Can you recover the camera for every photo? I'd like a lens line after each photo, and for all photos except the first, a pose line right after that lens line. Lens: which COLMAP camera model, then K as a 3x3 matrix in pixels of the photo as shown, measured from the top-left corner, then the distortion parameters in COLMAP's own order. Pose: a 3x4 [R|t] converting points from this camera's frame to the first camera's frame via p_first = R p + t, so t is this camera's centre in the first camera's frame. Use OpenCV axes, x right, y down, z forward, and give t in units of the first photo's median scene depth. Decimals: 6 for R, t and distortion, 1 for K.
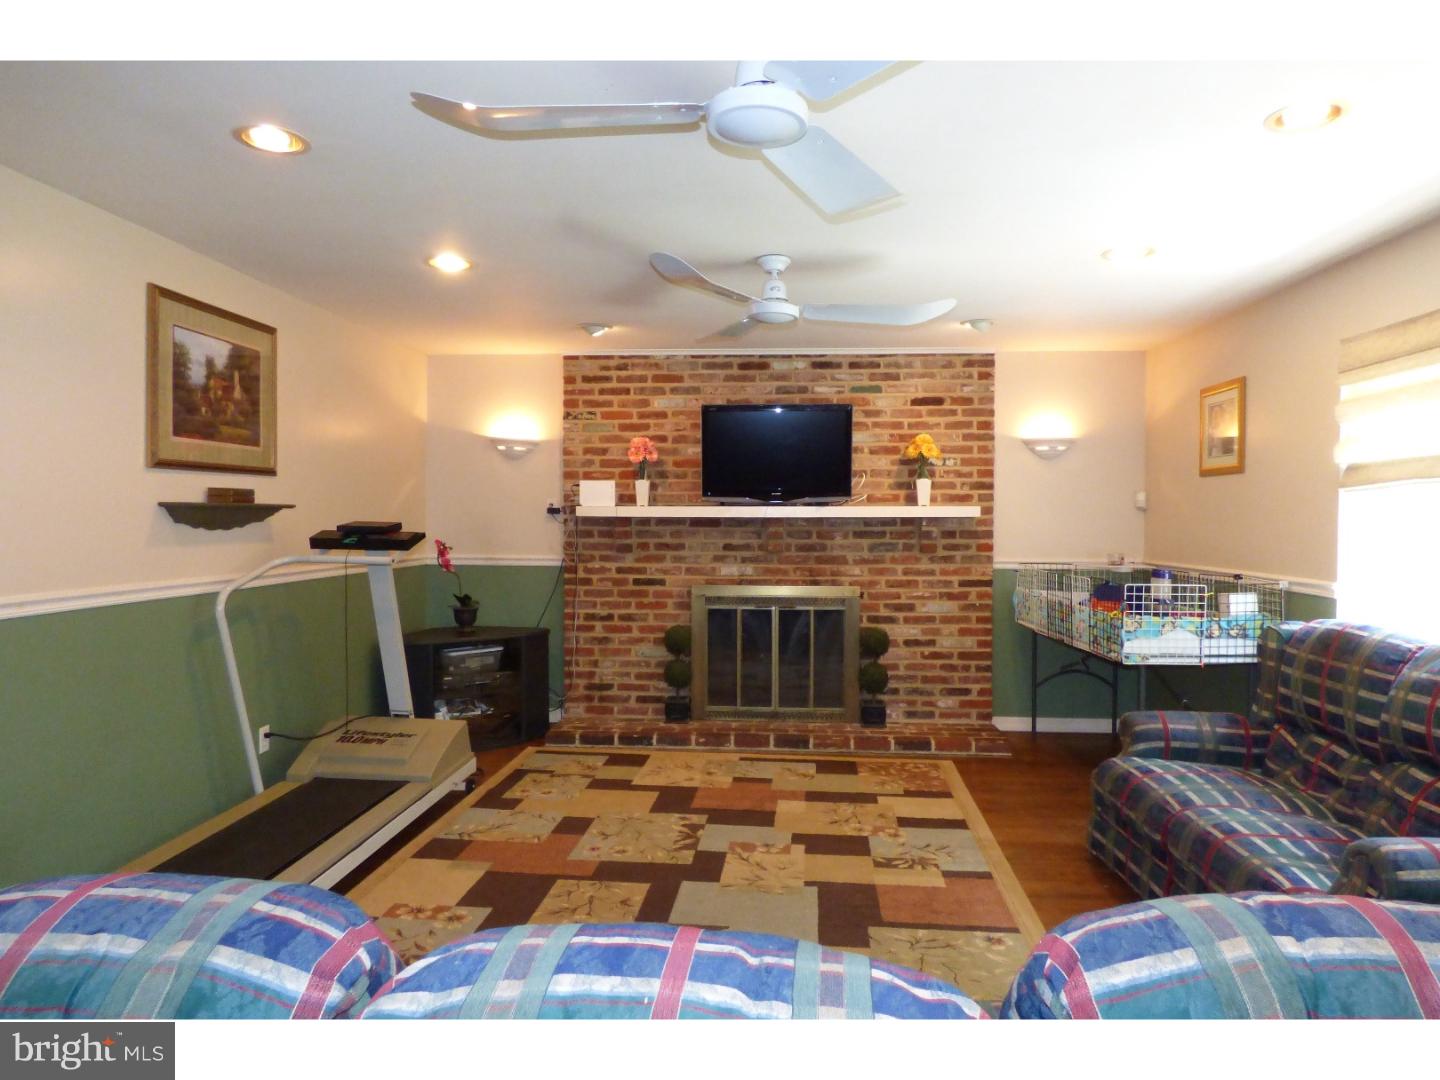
lens RADIAL K [[919.7, 0, 698.4], [0, 919.7, 537.7], [0, 0, 1]] dist [-0.012398, -0.000423]
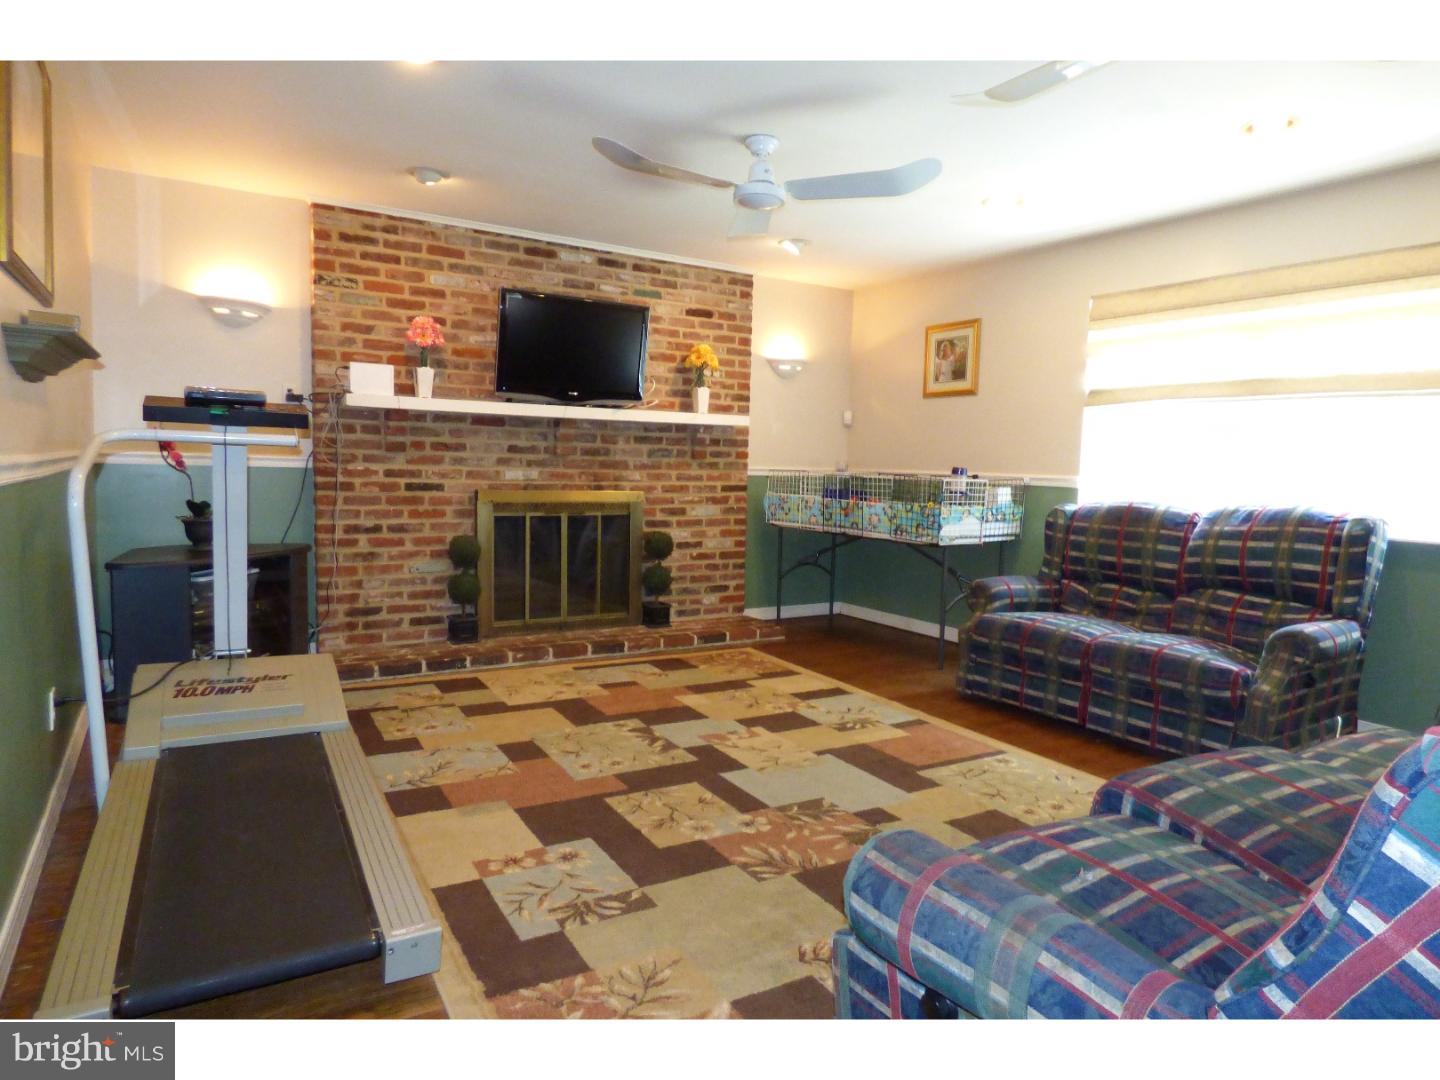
lens RADIAL K [[919.7, 0, 698.4], [0, 919.7, 537.7], [0, 0, 1]] dist [-0.012398, -0.000423]
pose [[0.797711, -0.029119, 0.602336, -0.385122], [-0.012214, 0.997848, 0.064416, 0.038314], [-0.602916, -0.058742, 0.795639, 0.157305]]
